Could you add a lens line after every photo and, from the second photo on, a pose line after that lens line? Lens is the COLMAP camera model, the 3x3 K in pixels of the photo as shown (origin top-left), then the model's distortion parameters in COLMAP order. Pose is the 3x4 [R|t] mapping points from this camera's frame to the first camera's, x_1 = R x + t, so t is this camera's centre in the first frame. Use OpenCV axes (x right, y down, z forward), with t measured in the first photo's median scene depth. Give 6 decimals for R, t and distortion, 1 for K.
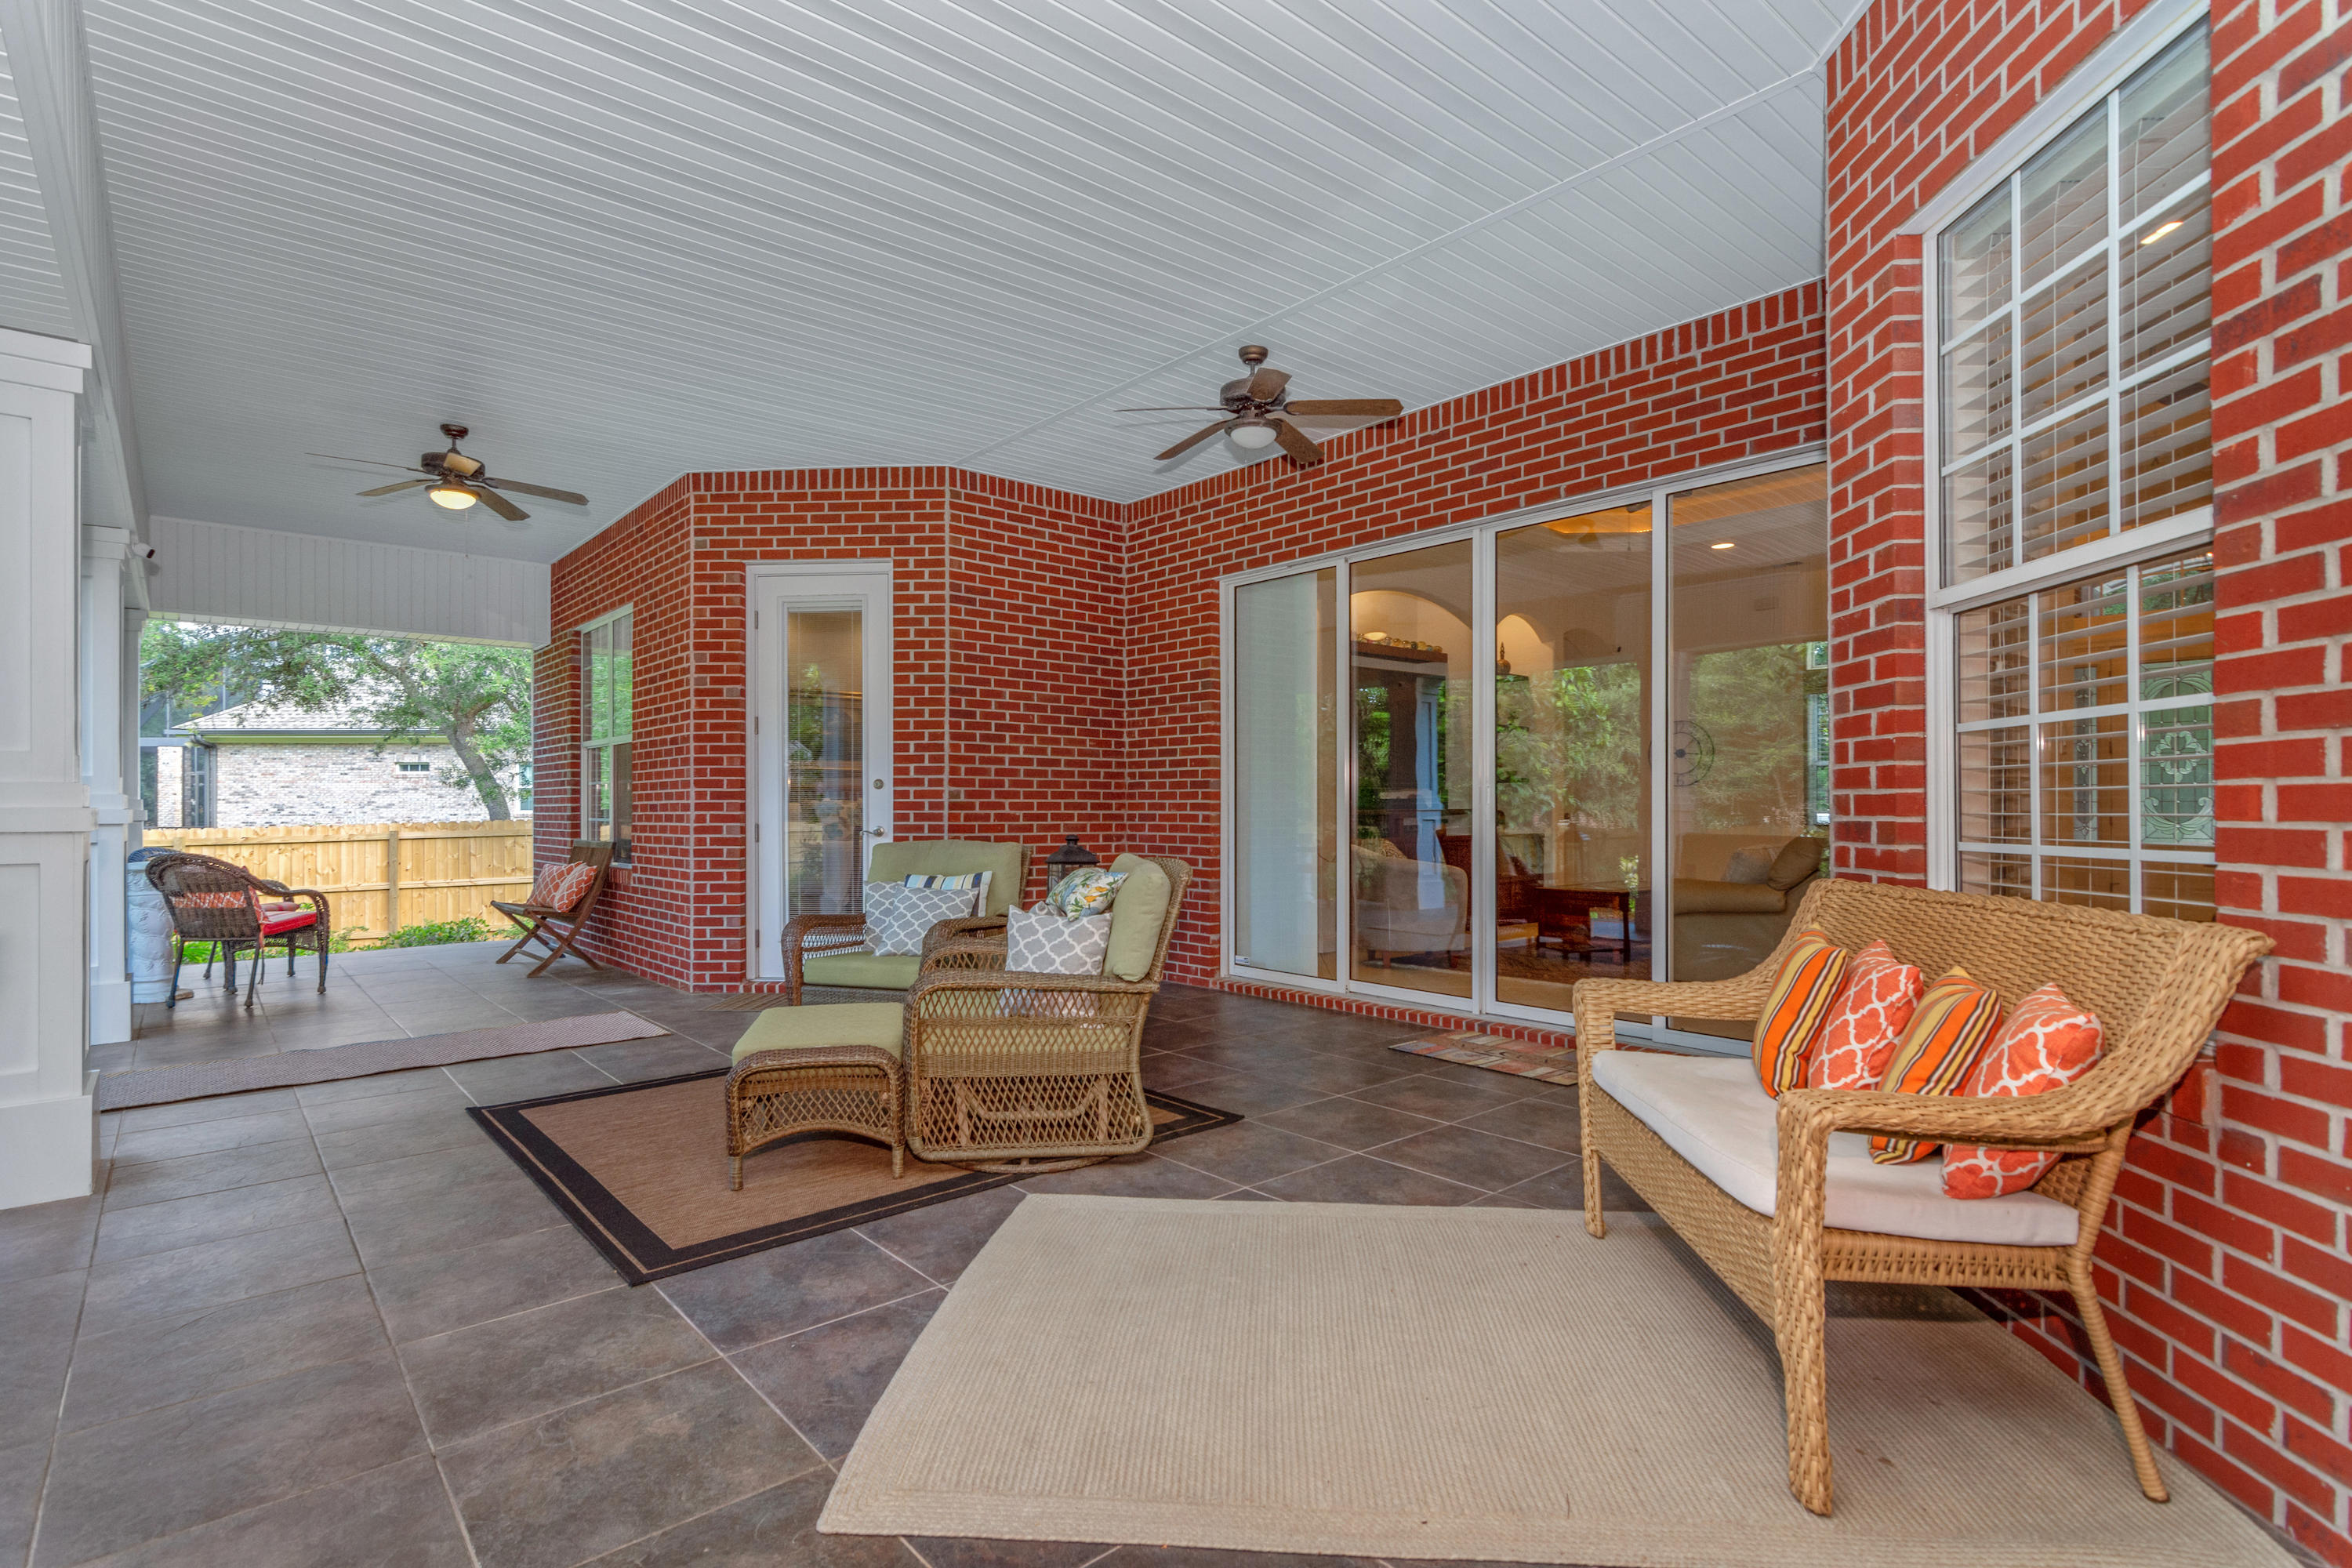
lens RADIAL K [[1131.2, 0, 1172.1], [0, 1131.2, 794.6], [0, 0, 1]] dist [-0.004861, 0.001982]
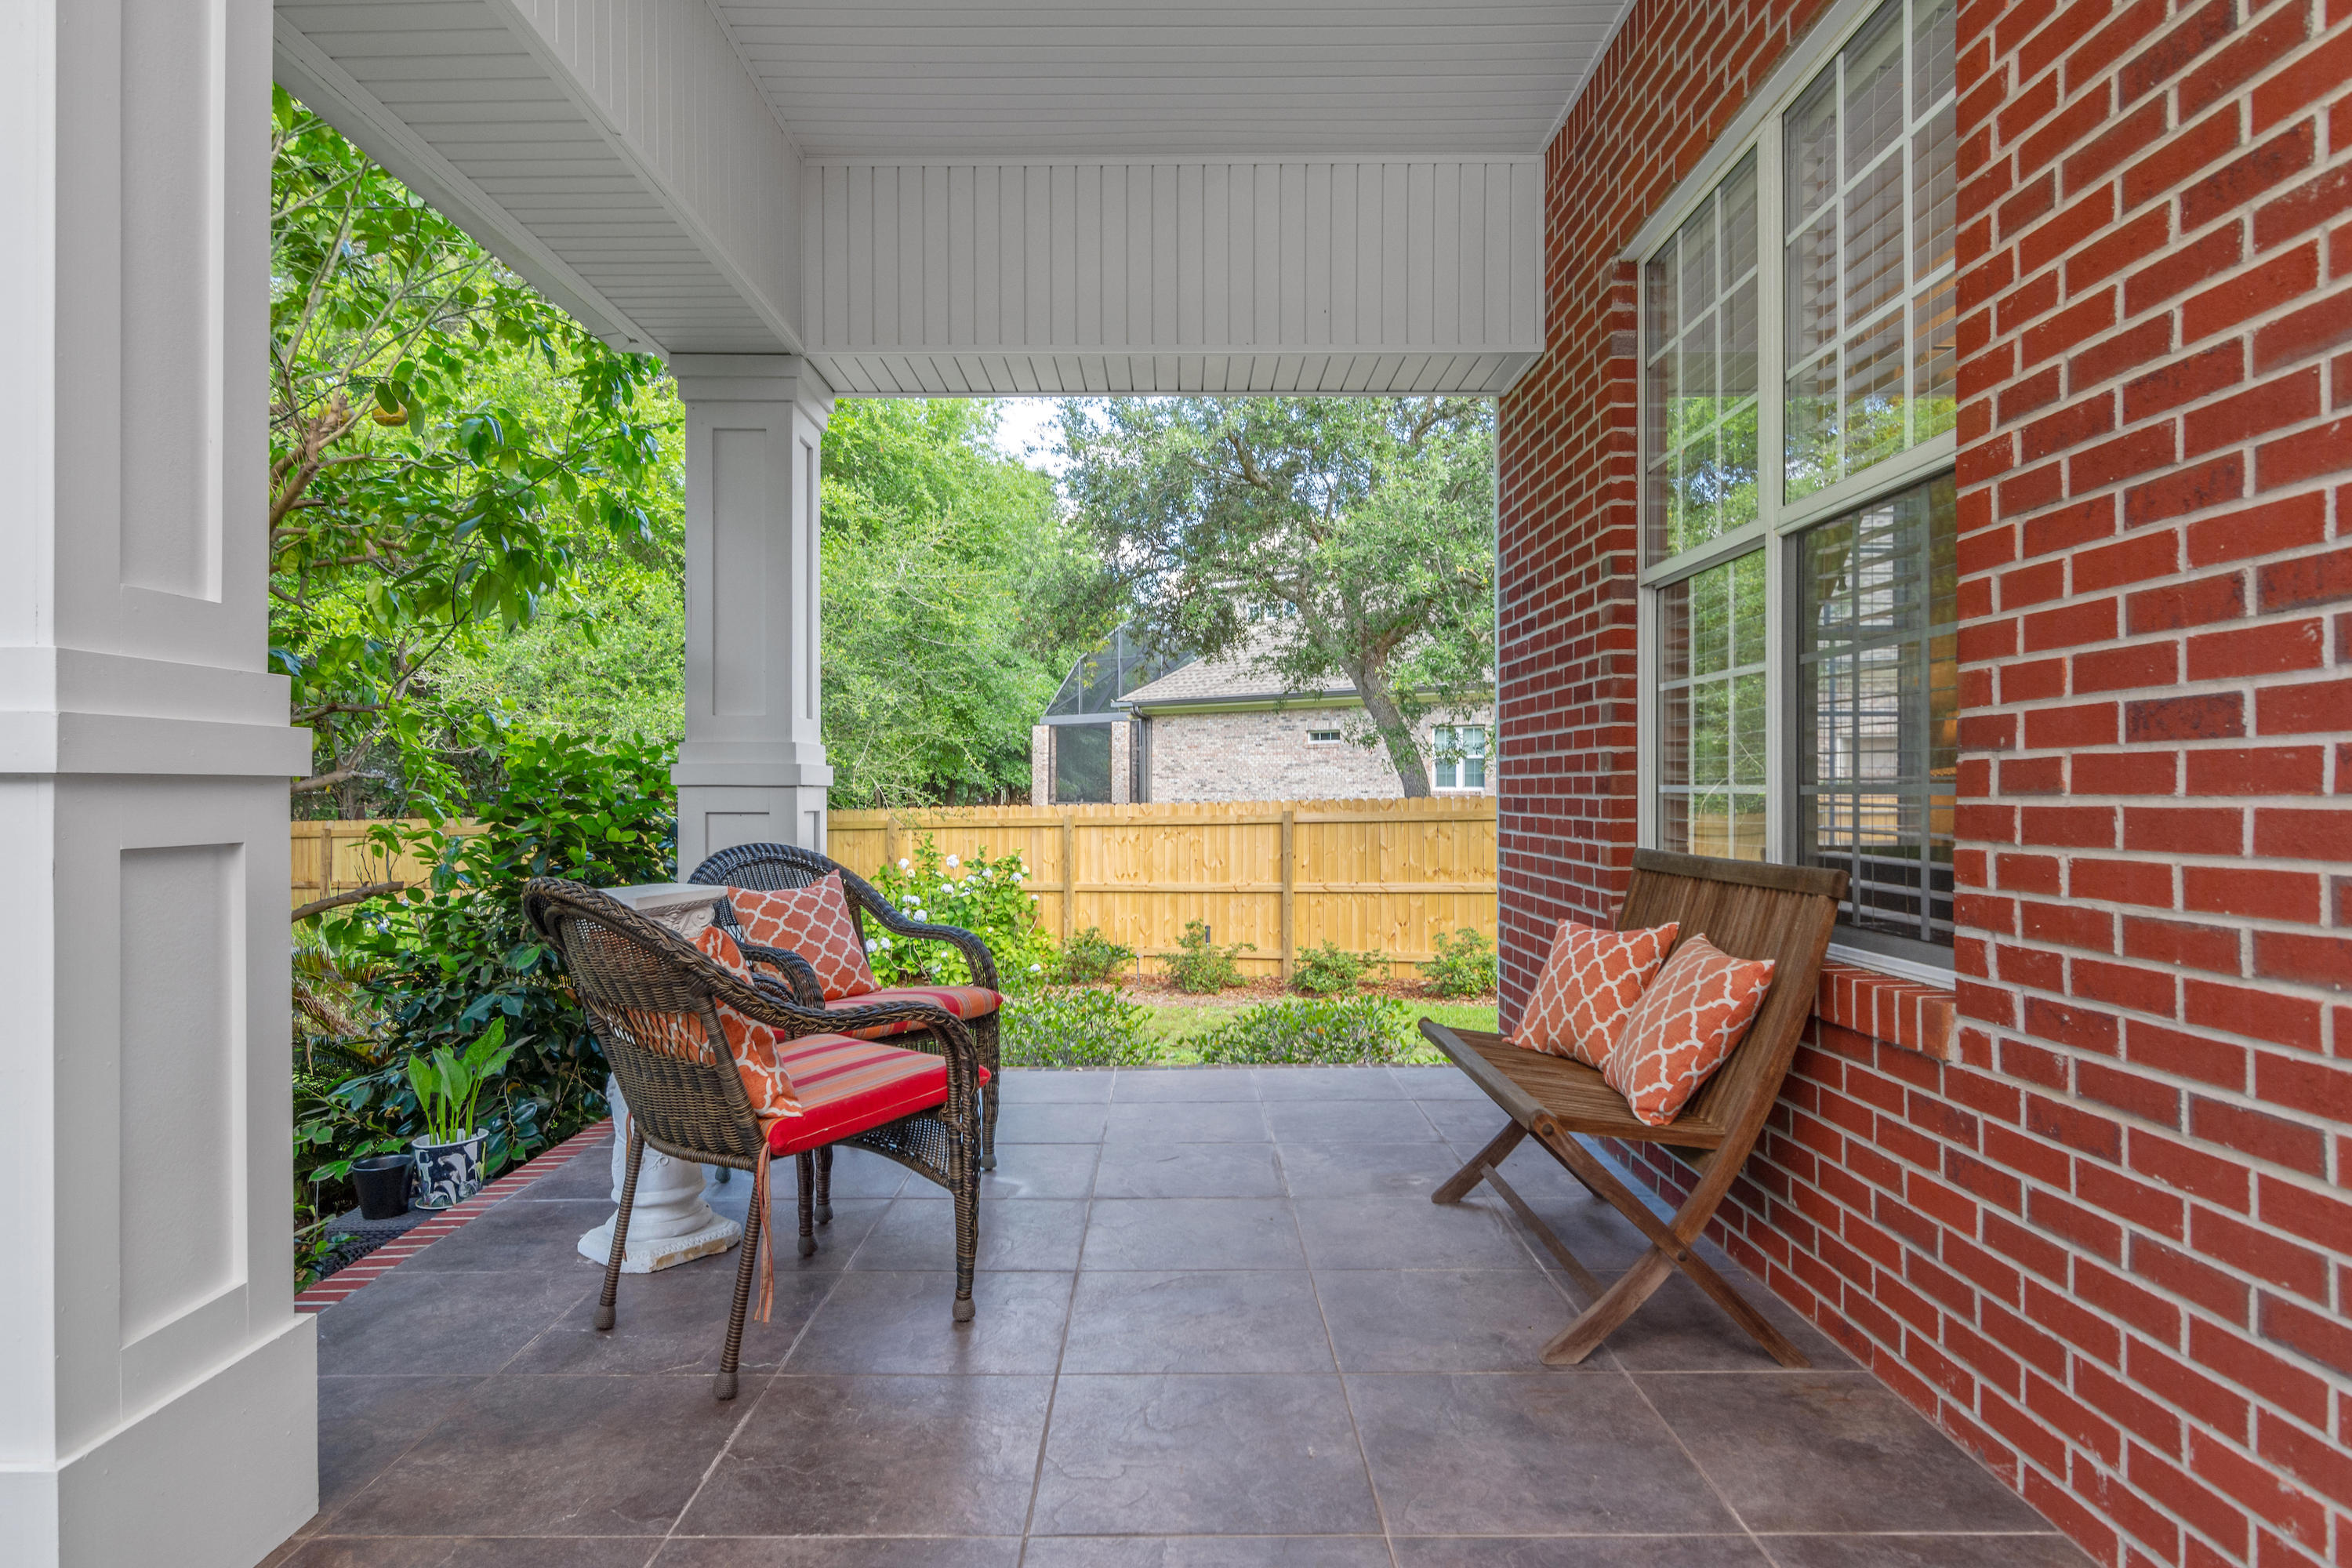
lens RADIAL K [[1298.2, 0, 1176.1], [0, 1298.2, 785.0], [0, 0, 1]] dist [-0.000875, -0.000055]
pose [[0.755357, 0.002061, -0.655310, -0.200244], [0.003569, 0.999967, 0.007258, 0.009458], [0.655304, -0.007821, 0.755325, 0.326608]]
